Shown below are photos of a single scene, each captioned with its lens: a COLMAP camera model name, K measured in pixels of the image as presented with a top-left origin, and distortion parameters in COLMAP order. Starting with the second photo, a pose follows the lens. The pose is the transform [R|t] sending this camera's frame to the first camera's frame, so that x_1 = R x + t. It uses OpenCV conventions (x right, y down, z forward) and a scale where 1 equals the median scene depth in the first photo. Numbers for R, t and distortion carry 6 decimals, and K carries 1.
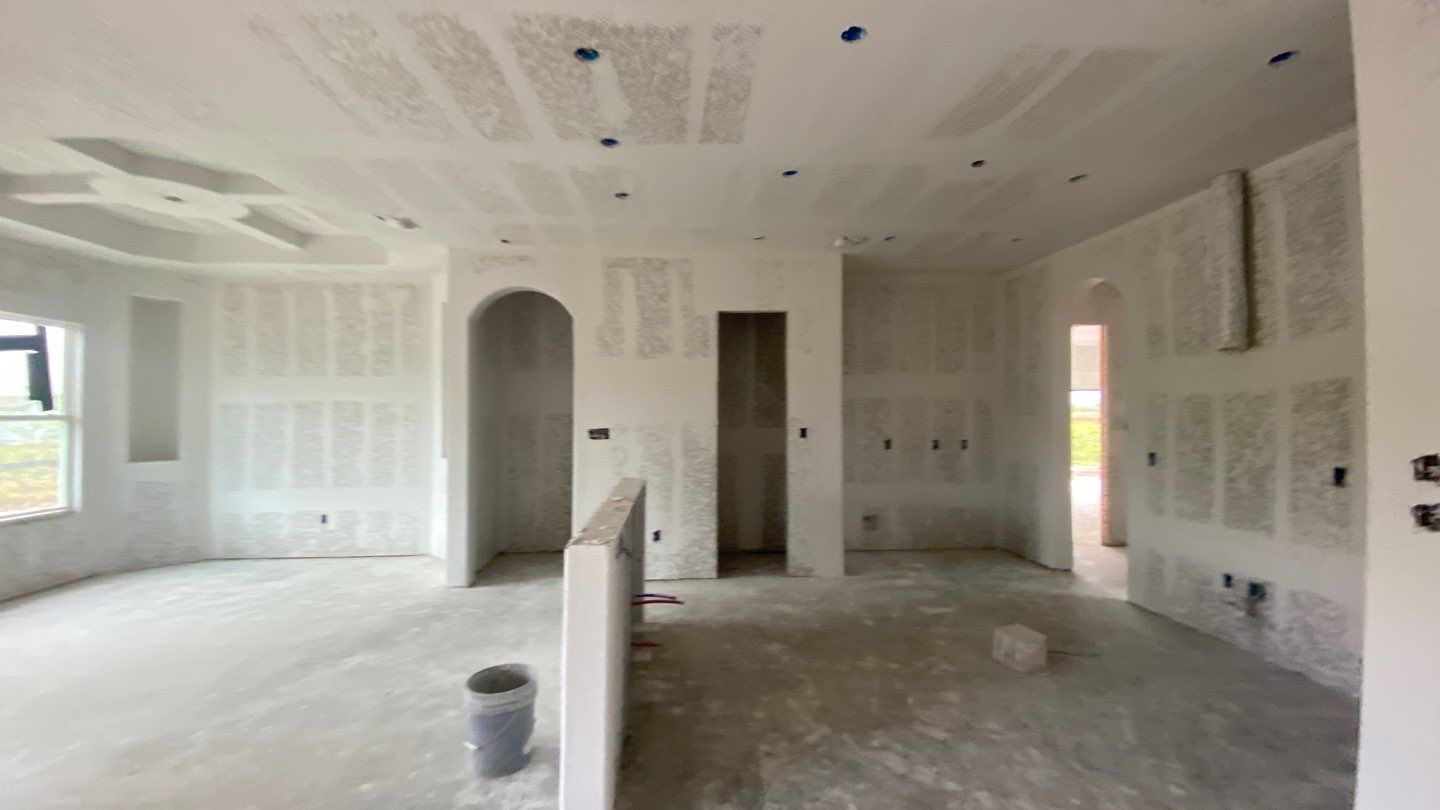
lens RADIAL K [[576.9, 0, 716.8], [0, 576.9, 409.5], [0, 0, 1]] dist [0.034277, -0.028690]
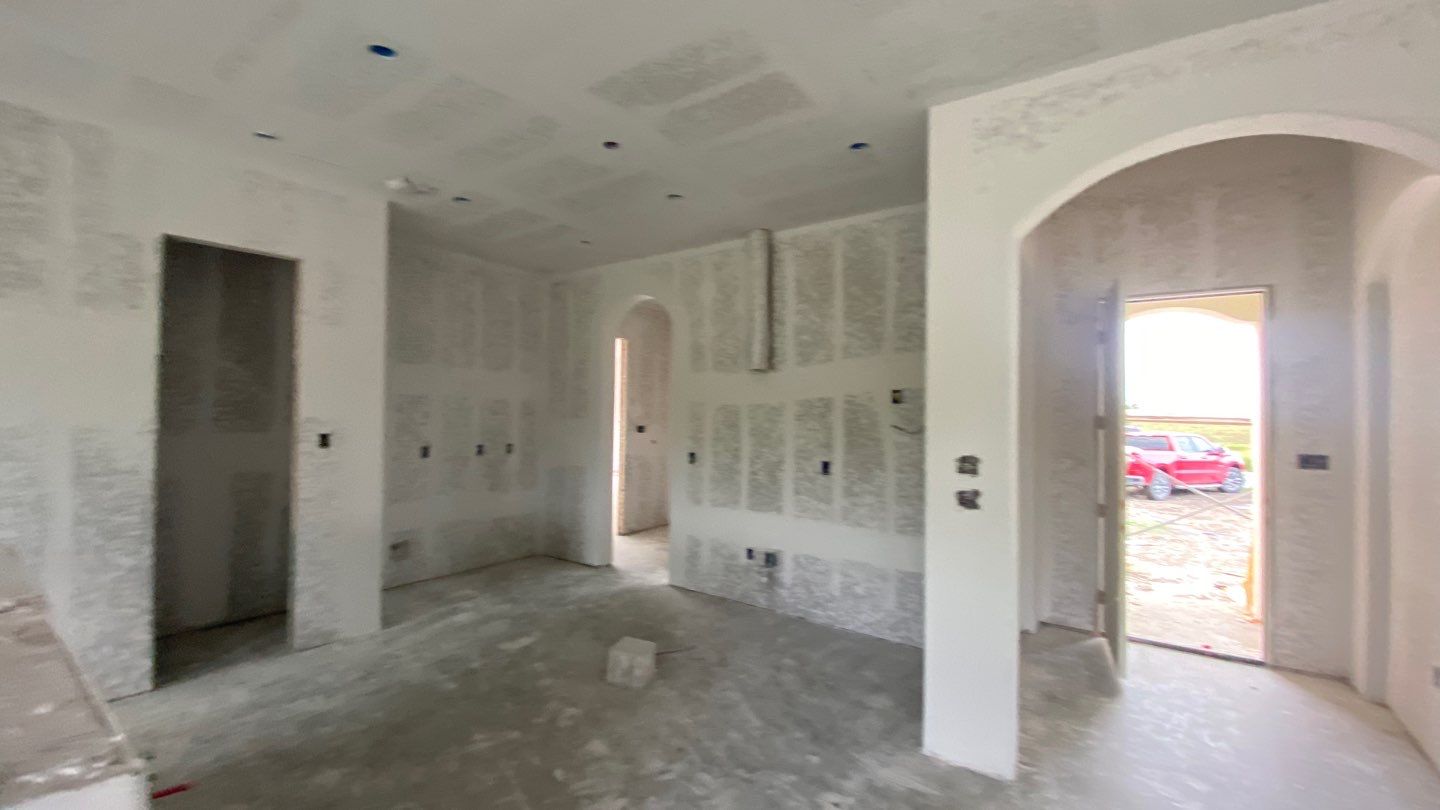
lens RADIAL K [[576.9, 0, 716.8], [0, 576.9, 409.5], [0, 0, 1]] dist [0.034277, -0.028690]
pose [[0.634930, 0.024100, 0.772193, -0.096110], [-0.025777, 0.999618, -0.010003, -0.001914], [-0.772139, -0.013553, 0.635309, 0.191113]]
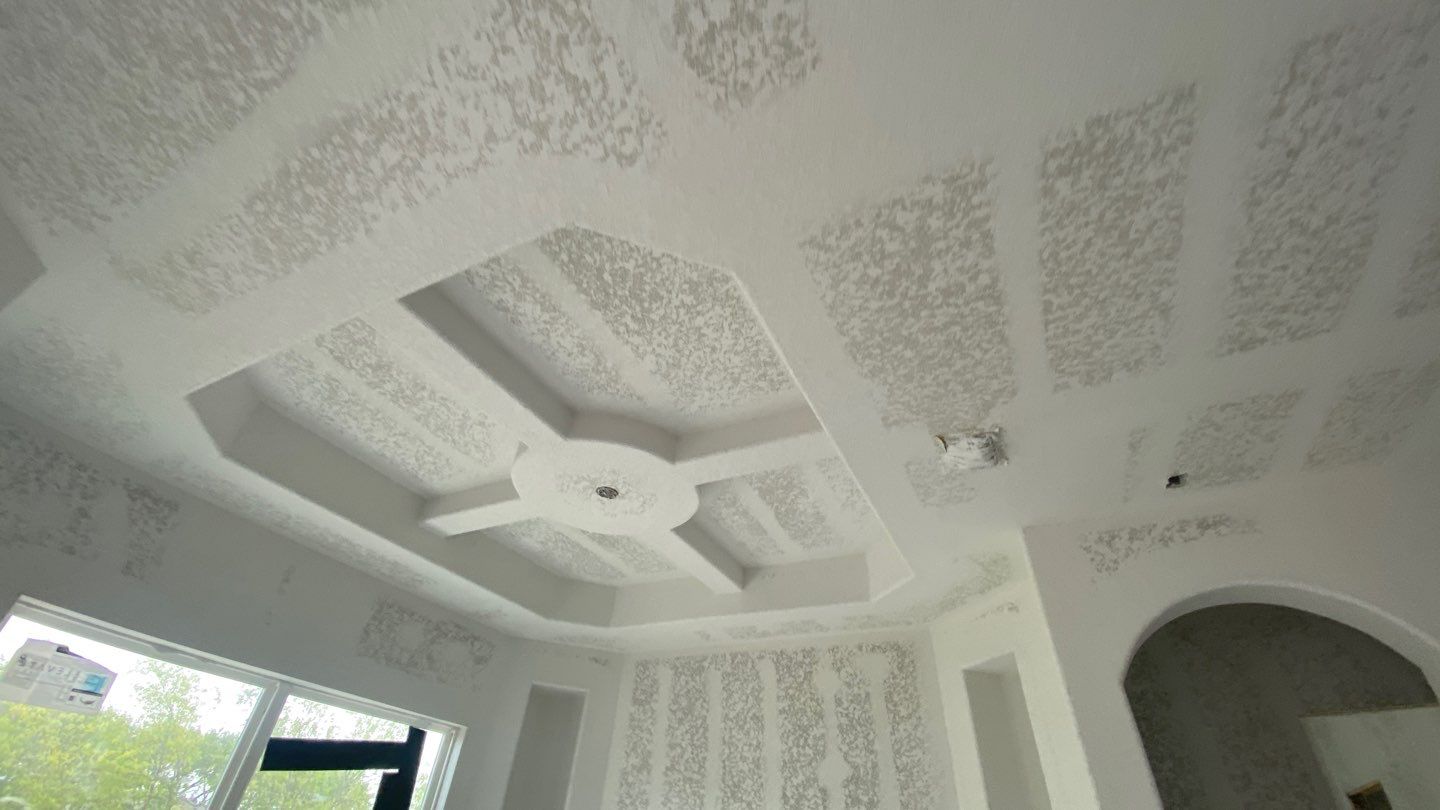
lens RADIAL K [[576.9, 0, 716.8], [0, 576.9, 409.5], [0, 0, 1]] dist [0.034277, -0.028690]
pose [[0.855522, -0.271617, -0.440803, -0.444513], [-0.066080, 0.787113, -0.613259, -0.039435], [0.513533, 0.553784, 0.655444, 0.500916]]
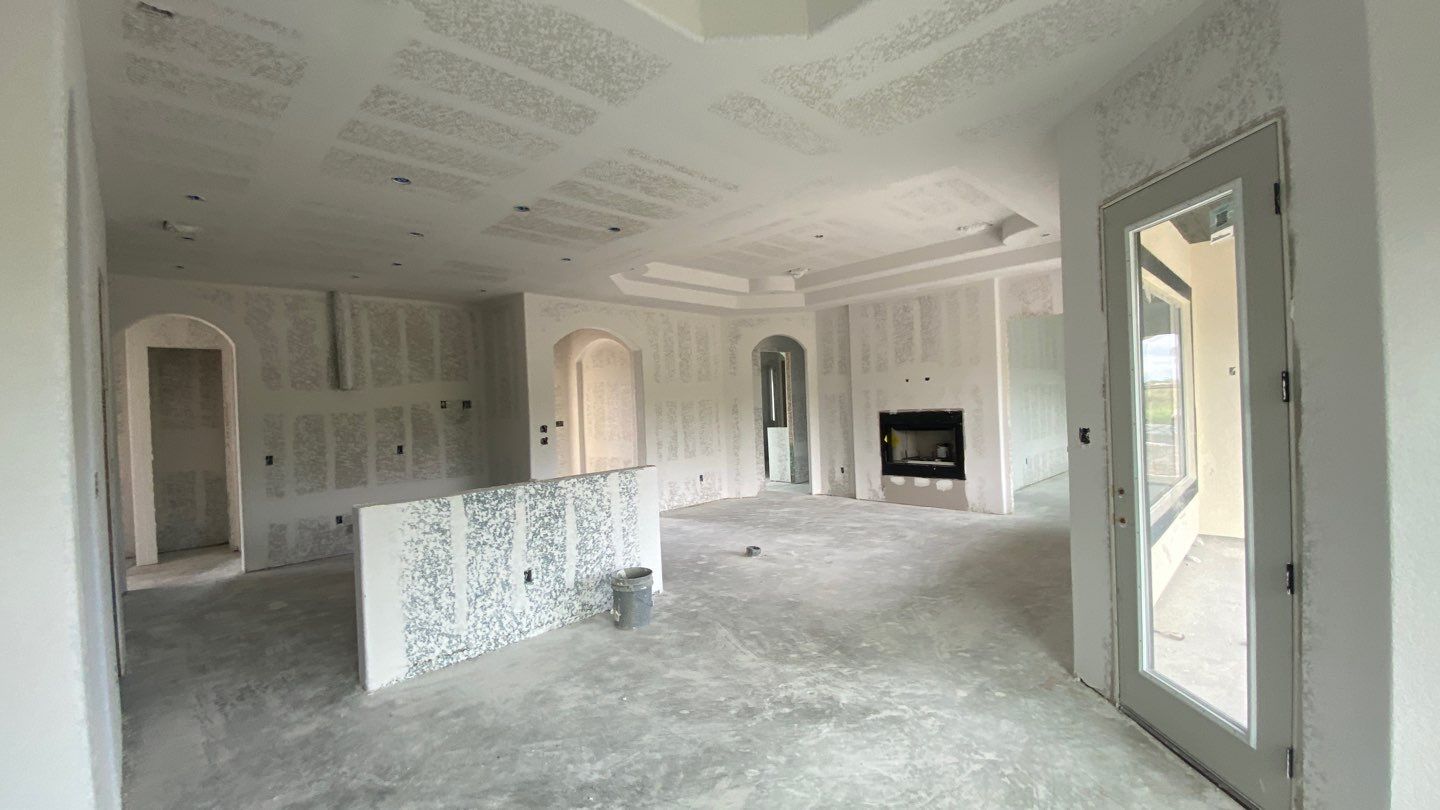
lens RADIAL K [[576.9, 0, 716.8], [0, 576.9, 409.5], [0, 0, 1]] dist [0.034277, -0.028690]
pose [[-0.658564, 0.023510, 0.752157, -0.859618], [0.042325, 0.999087, 0.005831, -0.001072], [-0.751333, 0.035675, -0.658958, 0.924803]]
